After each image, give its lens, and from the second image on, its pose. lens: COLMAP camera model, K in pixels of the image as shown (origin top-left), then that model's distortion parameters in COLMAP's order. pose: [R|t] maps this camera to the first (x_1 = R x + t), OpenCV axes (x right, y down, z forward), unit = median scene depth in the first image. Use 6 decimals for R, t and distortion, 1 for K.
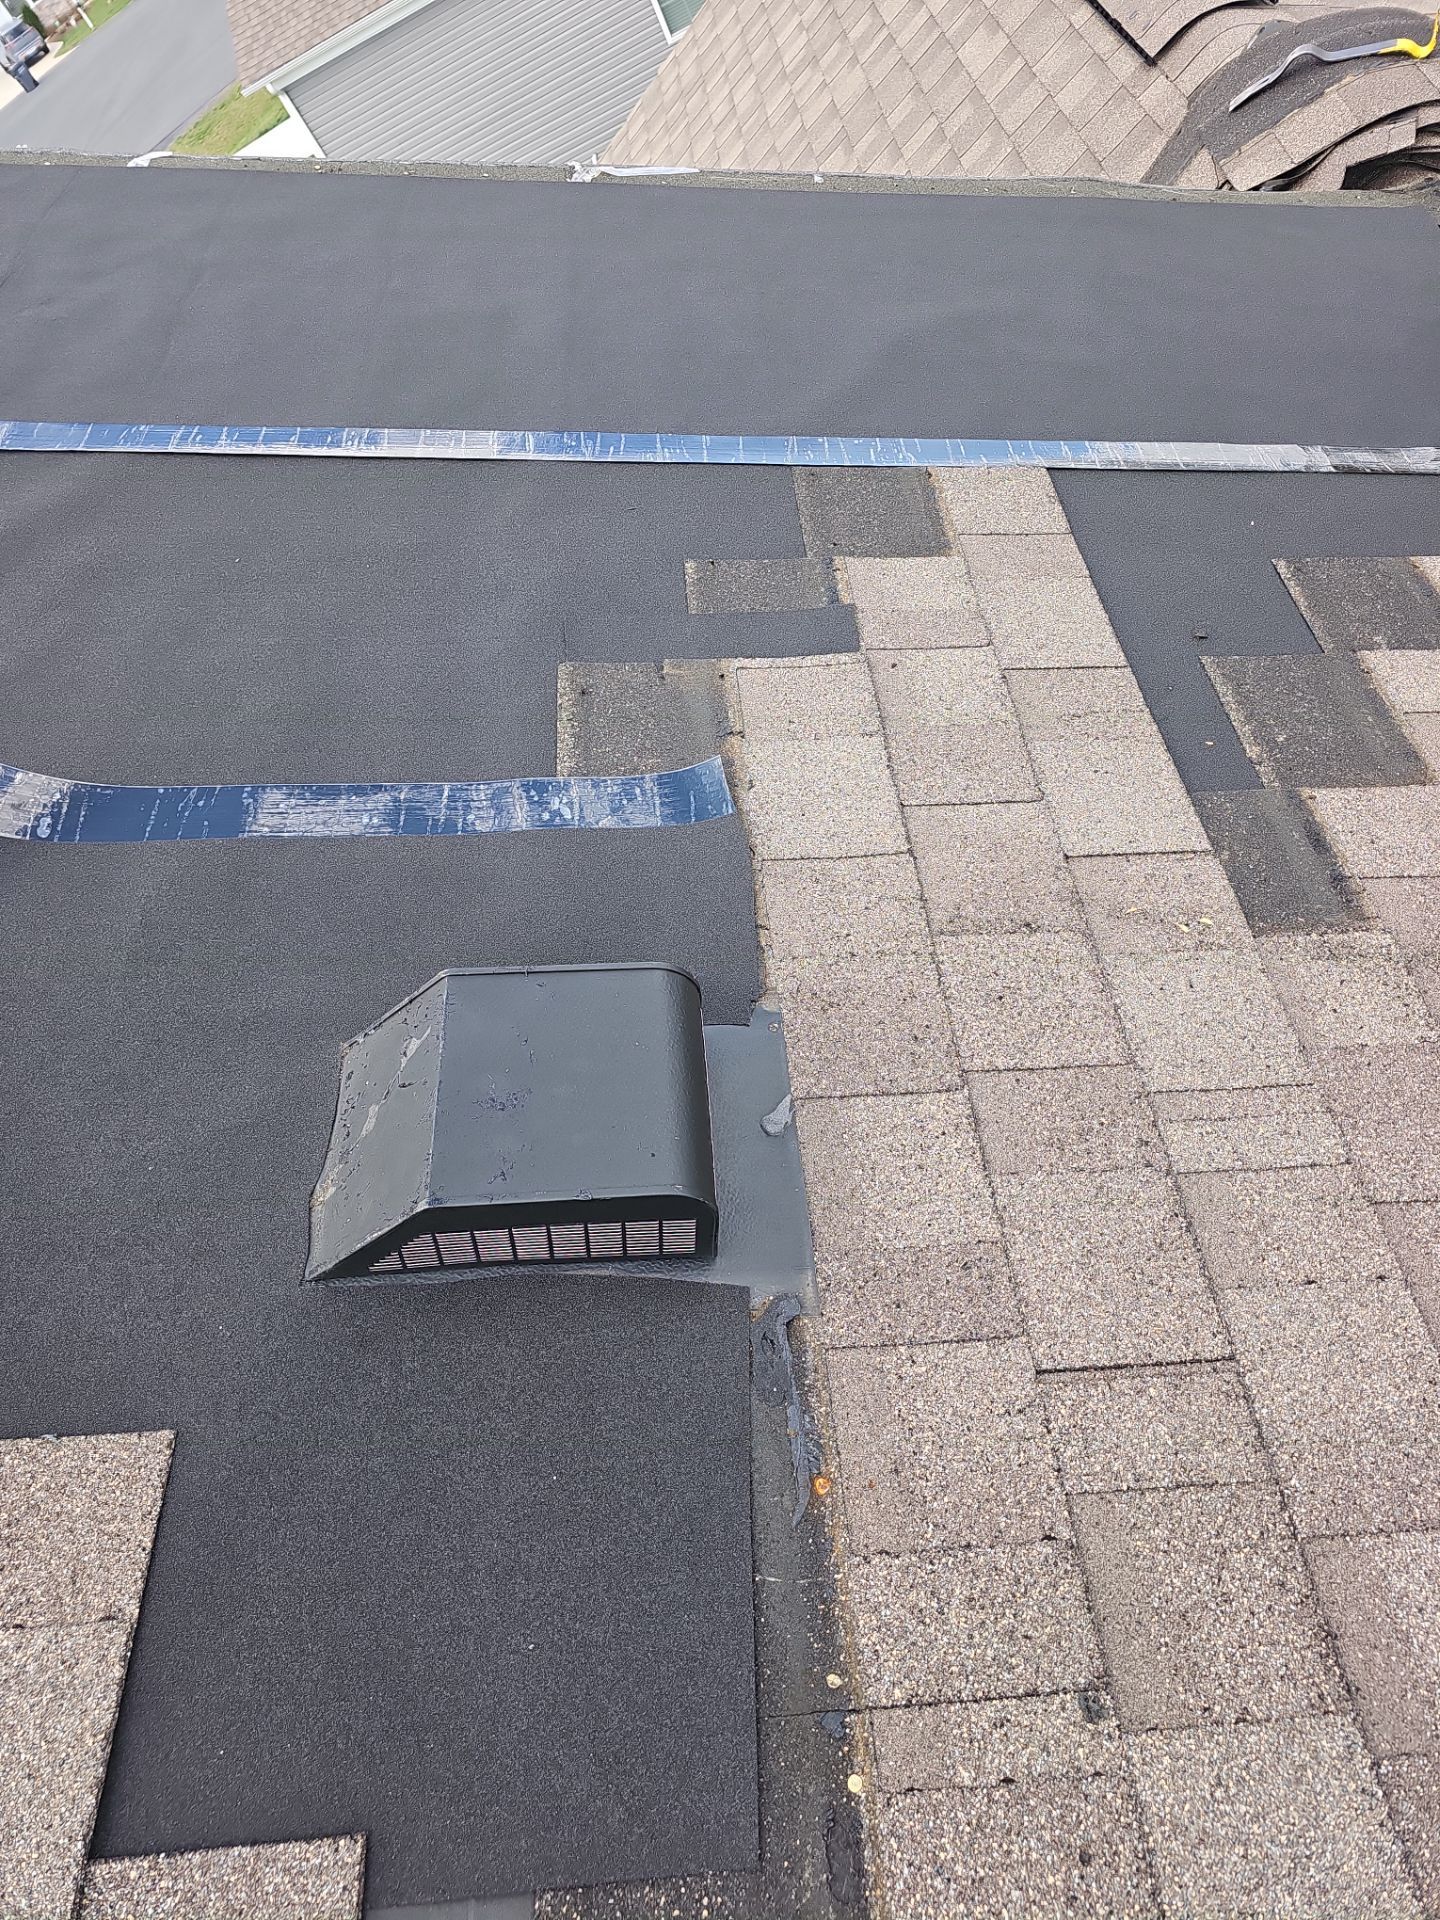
lens RADIAL K [[1282.0, 0, 716.8], [0, 1282.0, 950.5], [0, 0, 1]] dist [0.039650, -0.036415]
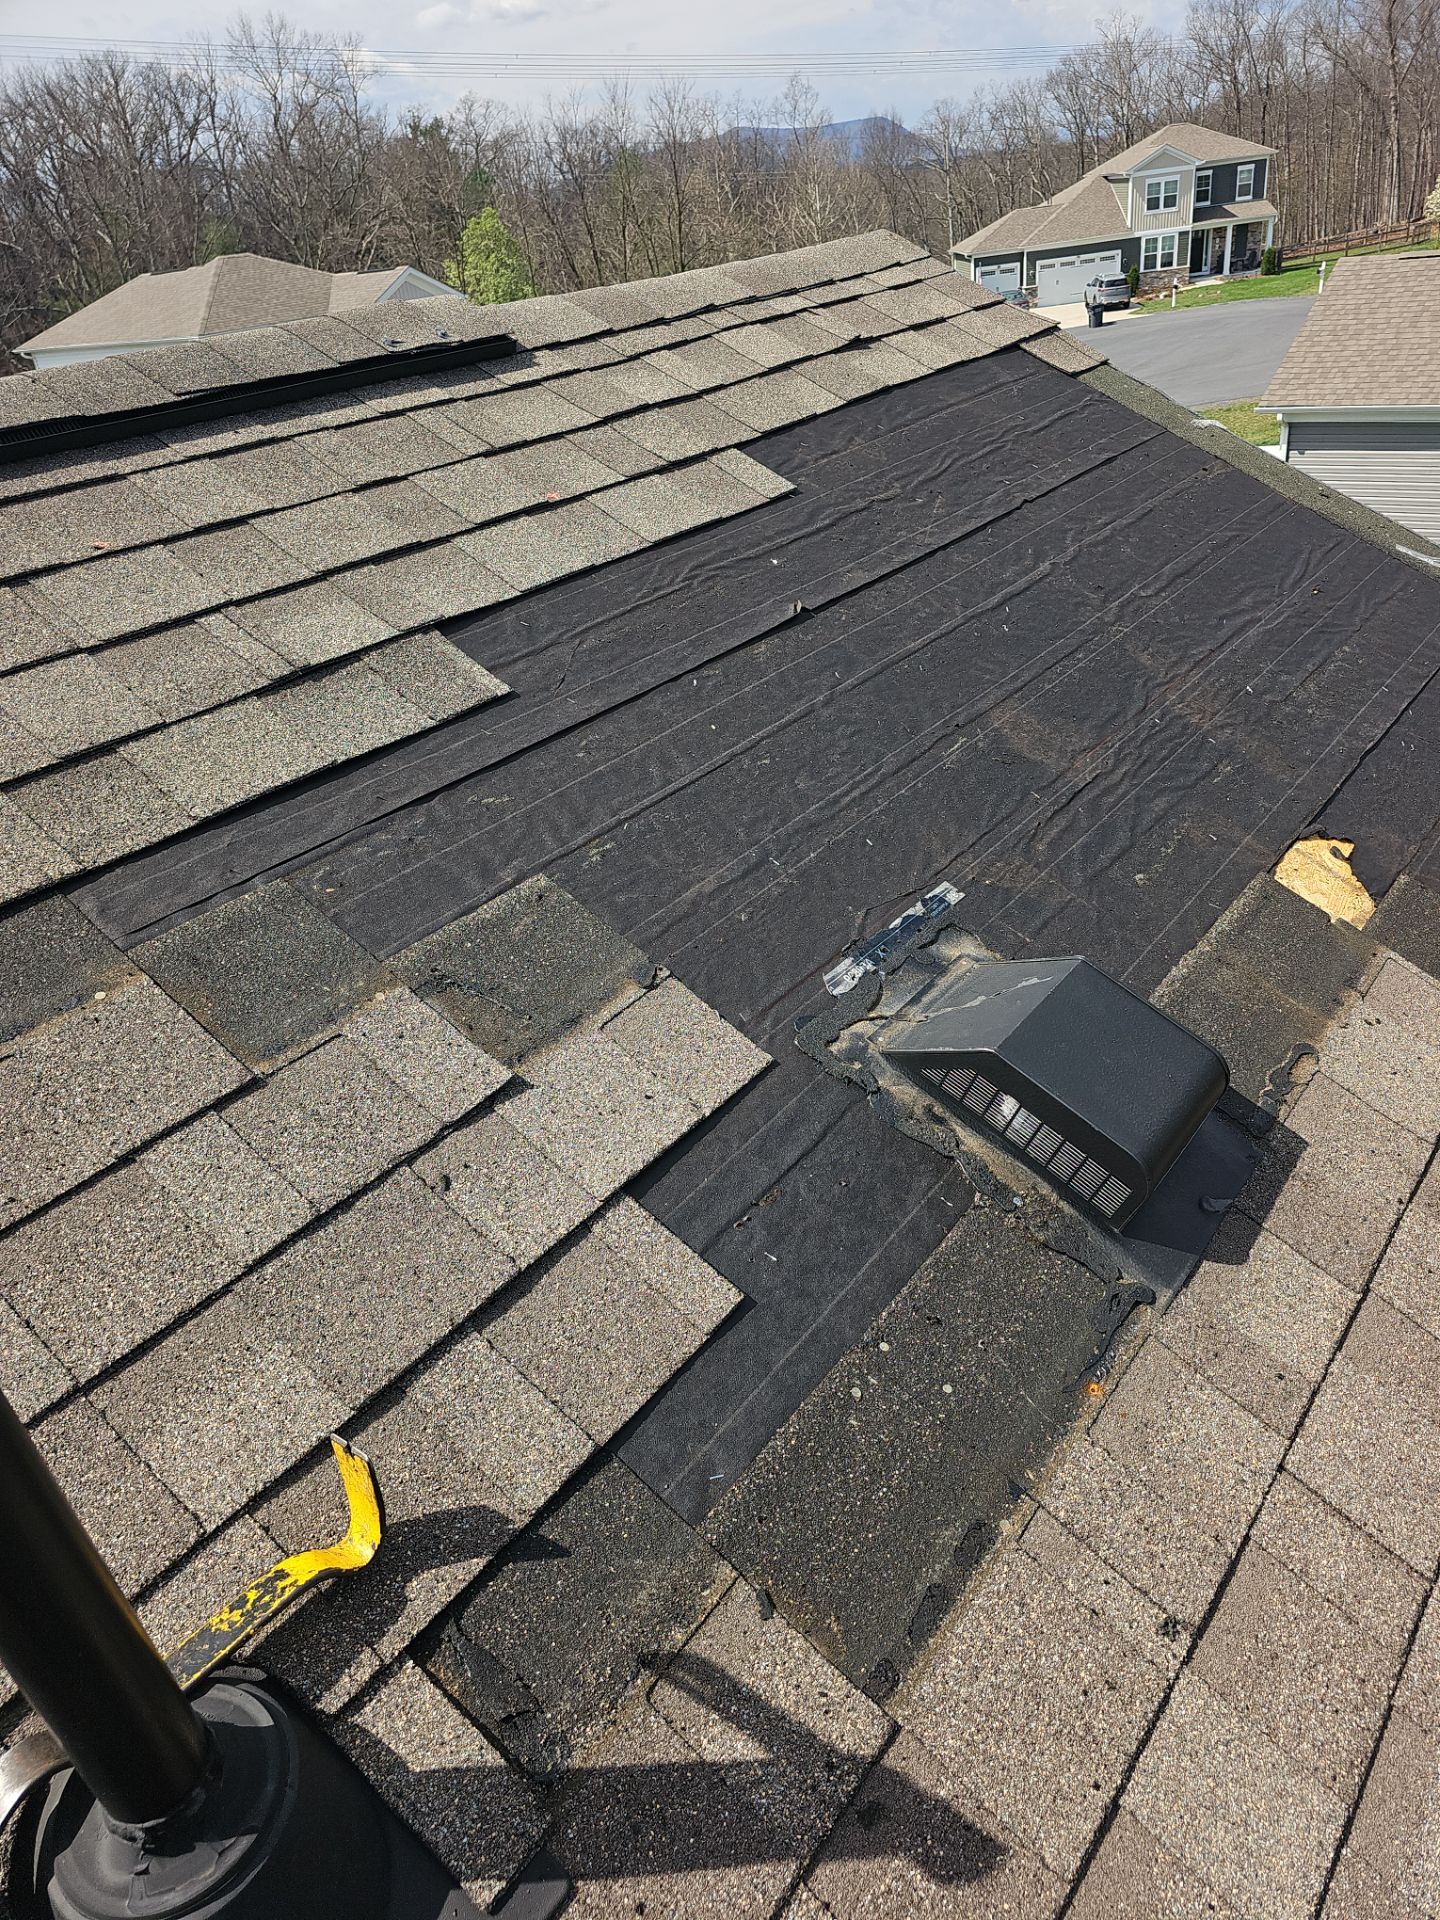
lens RADIAL K [[1282.0, 0, 713.9], [0, 1282.0, 969.7], [0, 0, 1]] dist [0.039650, -0.036415]
pose [[0.710414, 0.597198, -0.372380, 0.032158], [-0.649016, 0.760551, -0.018450, 0.298196], [0.272196, 0.254788, 0.927897, -0.390815]]
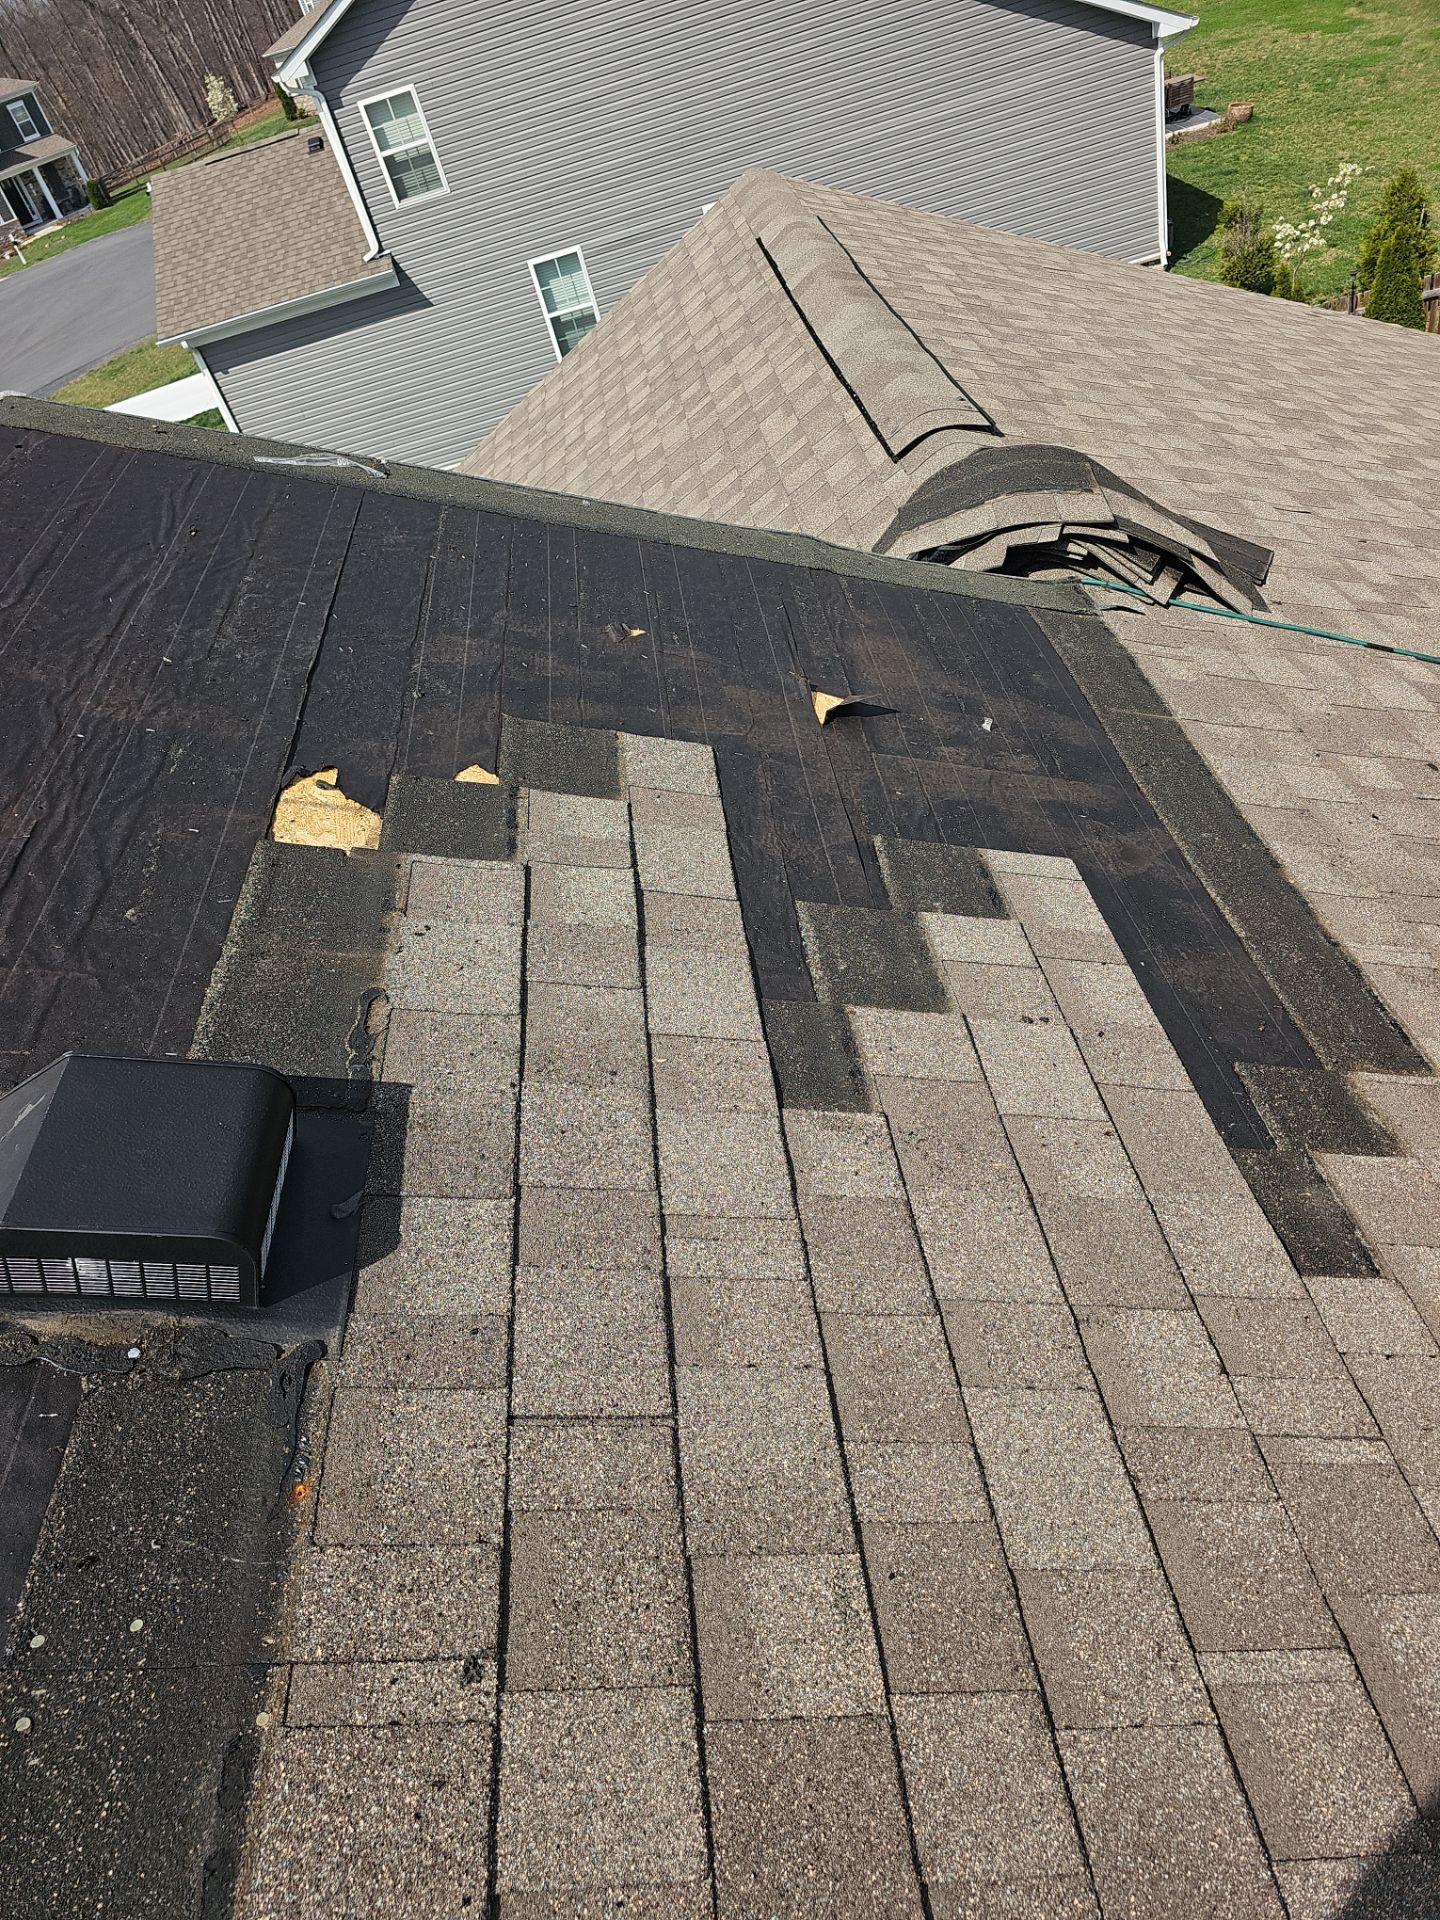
lens RADIAL K [[1282.0, 0, 716.1], [0, 1282.0, 960.6], [0, 0, 1]] dist [0.039650, -0.036415]
pose [[0.986264, 0.110547, 0.122732, 0.213397], [-0.085288, 0.977136, -0.194759, 0.109490], [-0.141456, 0.181616, 0.973142, -0.258853]]
